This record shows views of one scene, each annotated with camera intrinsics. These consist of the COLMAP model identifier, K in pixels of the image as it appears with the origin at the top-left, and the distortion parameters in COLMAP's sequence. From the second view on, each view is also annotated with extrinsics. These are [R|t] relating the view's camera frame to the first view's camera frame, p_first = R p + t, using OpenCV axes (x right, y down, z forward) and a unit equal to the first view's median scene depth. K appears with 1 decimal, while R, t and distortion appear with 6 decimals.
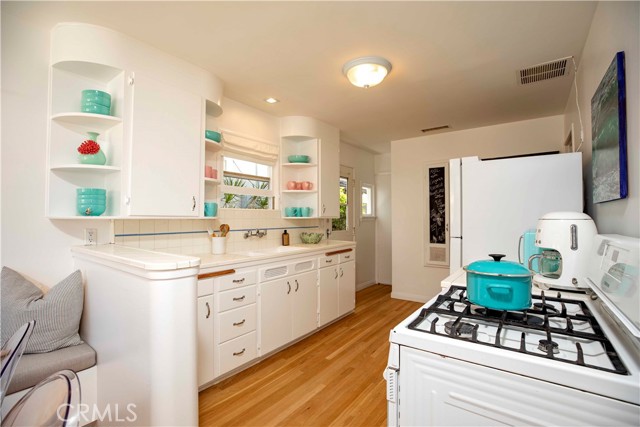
lens RADIAL K [[292.0, 0, 320.0], [0, 292.0, 213.5], [0, 0, 1]] dist [-0.029814, 0.000159]
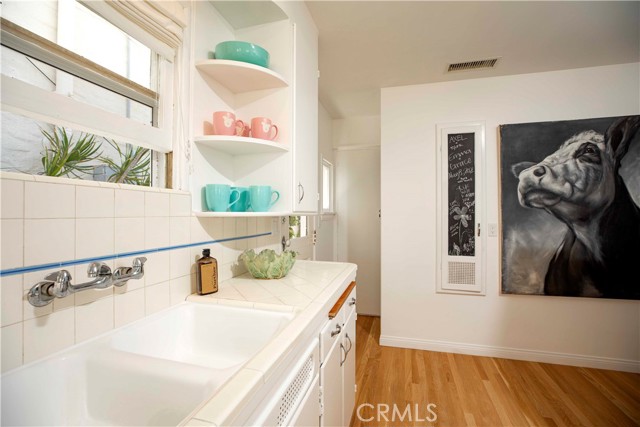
lens RADIAL K [[292.0, 0, 320.0], [0, 292.0, 213.5], [0, 0, 1]] dist [-0.029814, 0.000159]
pose [[0.938922, 0.002101, 0.344123, -0.107564], [-0.006861, 0.999897, 0.012616, 0.008204], [-0.344061, -0.014206, 0.938840, 0.613275]]
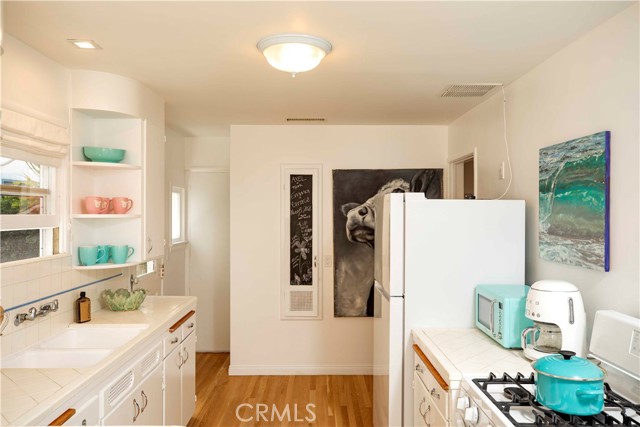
lens RADIAL K [[484.1, 0, 320.0], [0, 484.1, 213.5], [0, 0, 1]] dist [0.007943, 0.001935]
pose [[0.802659, 0.002068, 0.596434, -0.285002], [-0.010736, 0.999882, 0.010982, -0.093151], [-0.596341, -0.015218, 0.802587, 0.066257]]
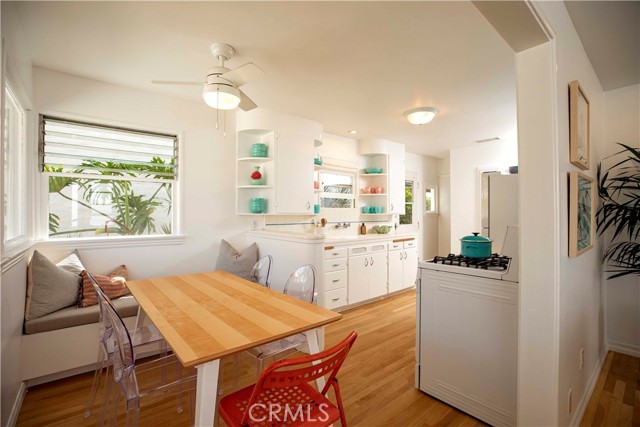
lens RADIAL K [[292.0, 0, 320.0], [0, 292.0, 213.5], [0, 0, 1]] dist [-0.029814, 0.000159]
pose [[0.971096, -0.000911, -0.238688, 0.011926], [0.004064, 0.999911, 0.012719, -0.006920], [0.238655, -0.013321, 0.971013, -0.363561]]
